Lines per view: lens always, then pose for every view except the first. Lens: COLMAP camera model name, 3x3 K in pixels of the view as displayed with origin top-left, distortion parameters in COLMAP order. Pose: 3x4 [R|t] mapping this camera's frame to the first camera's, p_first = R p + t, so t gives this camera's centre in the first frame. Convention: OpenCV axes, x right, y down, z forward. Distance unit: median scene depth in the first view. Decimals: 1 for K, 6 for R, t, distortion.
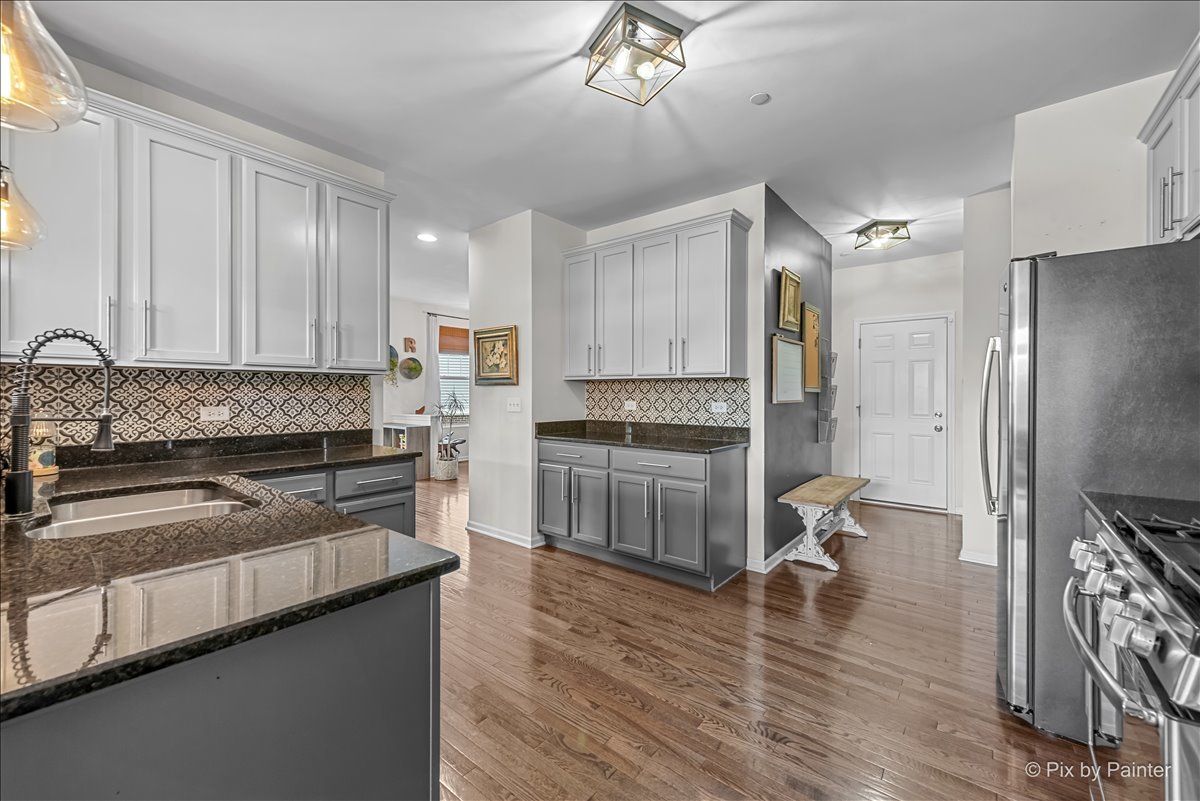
lens RADIAL K [[473.3, 0, 600.0], [0, 473.3, 400.5], [0, 0, 1]] dist [0.021081, 0.000003]
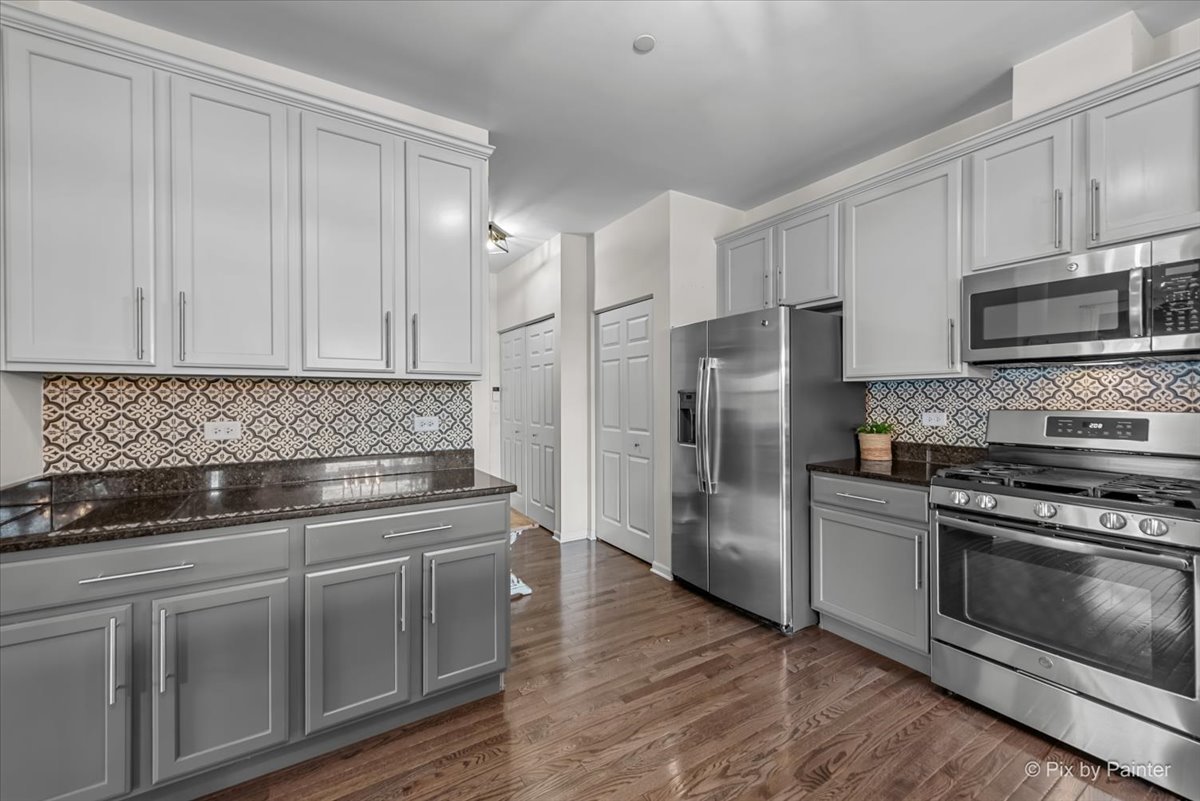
lens RADIAL K [[473.3, 0, 600.0], [0, 473.3, 400.5], [0, 0, 1]] dist [0.021081, 0.000003]
pose [[0.321686, -0.009513, 0.946799, -0.330357], [0.018614, 0.999820, 0.003721, -0.017441], [-0.946663, 0.016427, 0.321805, 0.560204]]
